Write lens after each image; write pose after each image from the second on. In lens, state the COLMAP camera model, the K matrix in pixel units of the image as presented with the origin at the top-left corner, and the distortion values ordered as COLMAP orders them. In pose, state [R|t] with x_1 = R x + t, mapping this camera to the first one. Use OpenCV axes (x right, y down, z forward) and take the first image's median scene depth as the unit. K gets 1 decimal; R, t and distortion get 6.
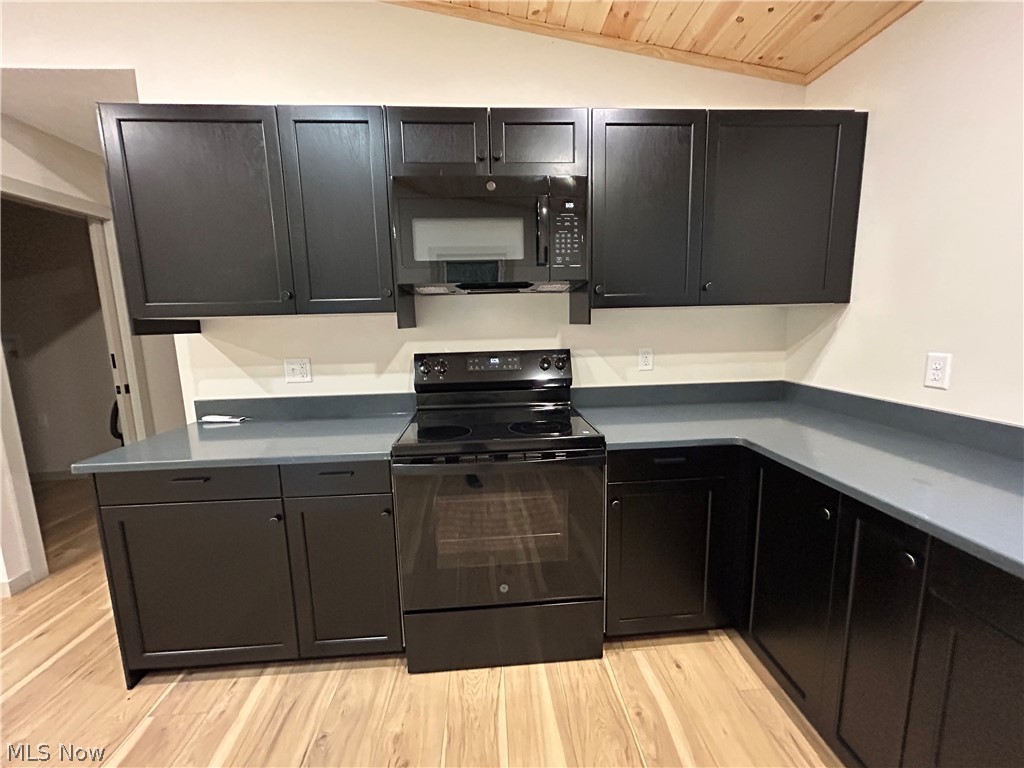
lens RADIAL K [[410.3, 0, 511.5], [0, 410.3, 383.4], [0, 0, 1]] dist [0.001705, -0.000260]
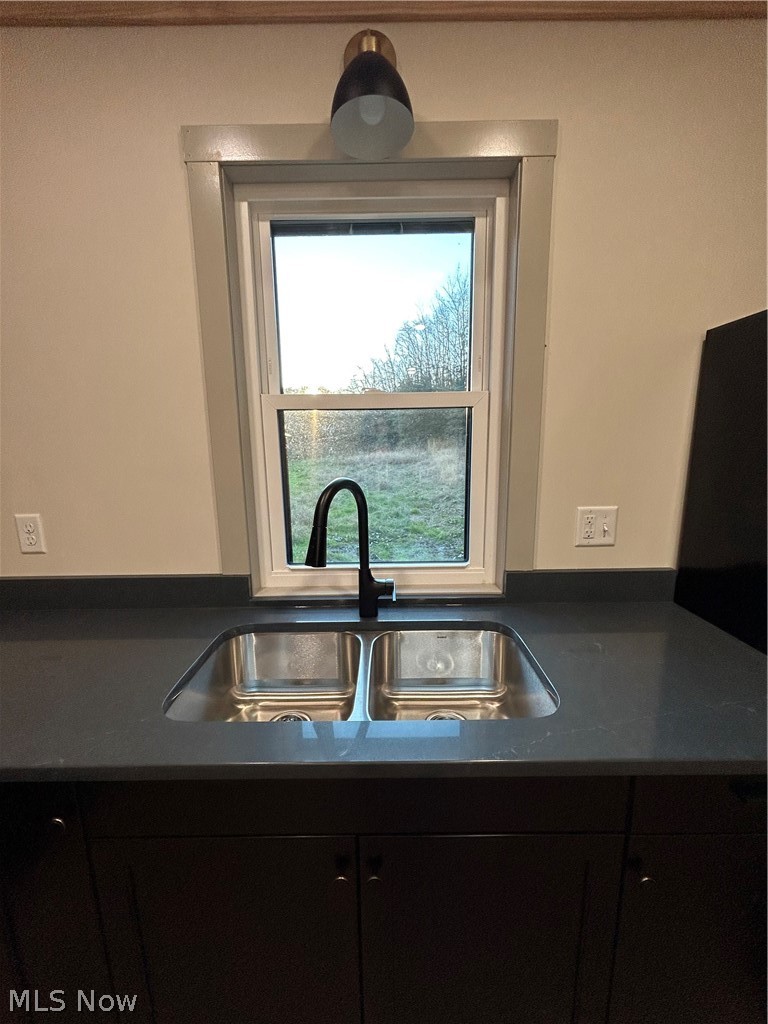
lens RADIAL K [[410.3, 0, 383.1], [0, 410.3, 509.5], [0, 0, 1]] dist [0.001705, -0.000260]
pose [[0.067374, -0.148115, 0.986673, 0.189831], [0.164524, 0.977031, 0.135433, -0.060916], [-0.984069, 0.153207, 0.090195, 0.143911]]
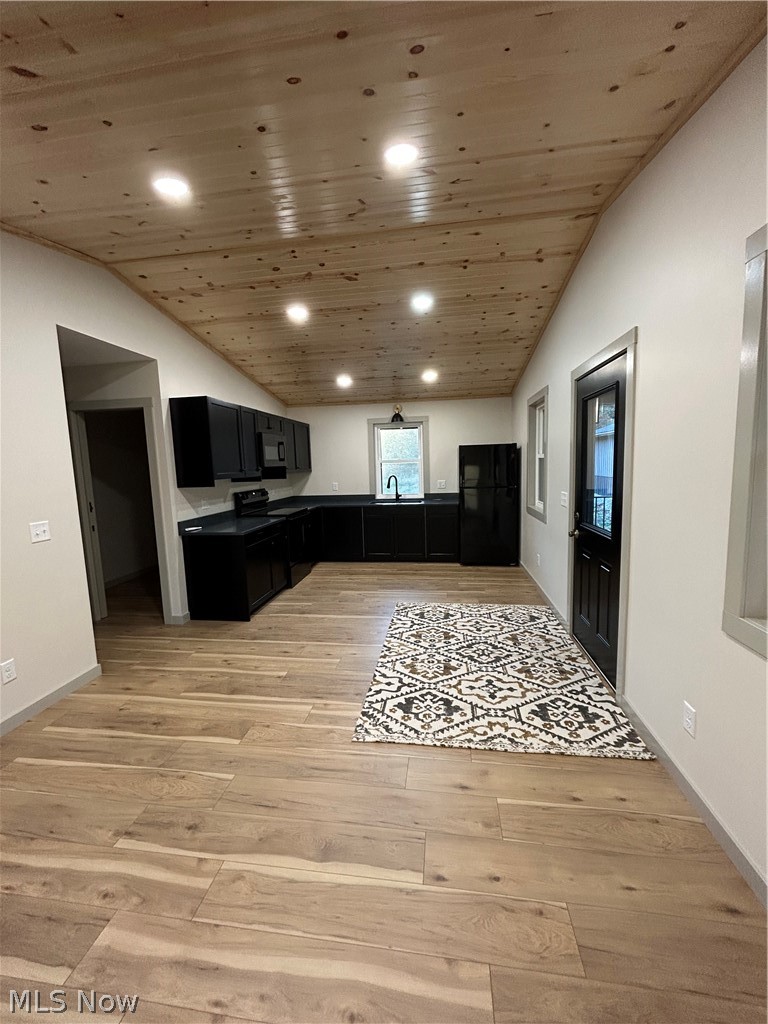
lens RADIAL K [[410.3, 0, 383.2], [0, 410.3, 514.6], [0, 0, 1]] dist [0.001705, -0.000260]
pose [[0.210353, -0.102109, 0.972278, -2.727165], [0.175283, 0.982354, 0.065245, 0.056637], [-0.961783, 0.156700, 0.224539, -0.417656]]
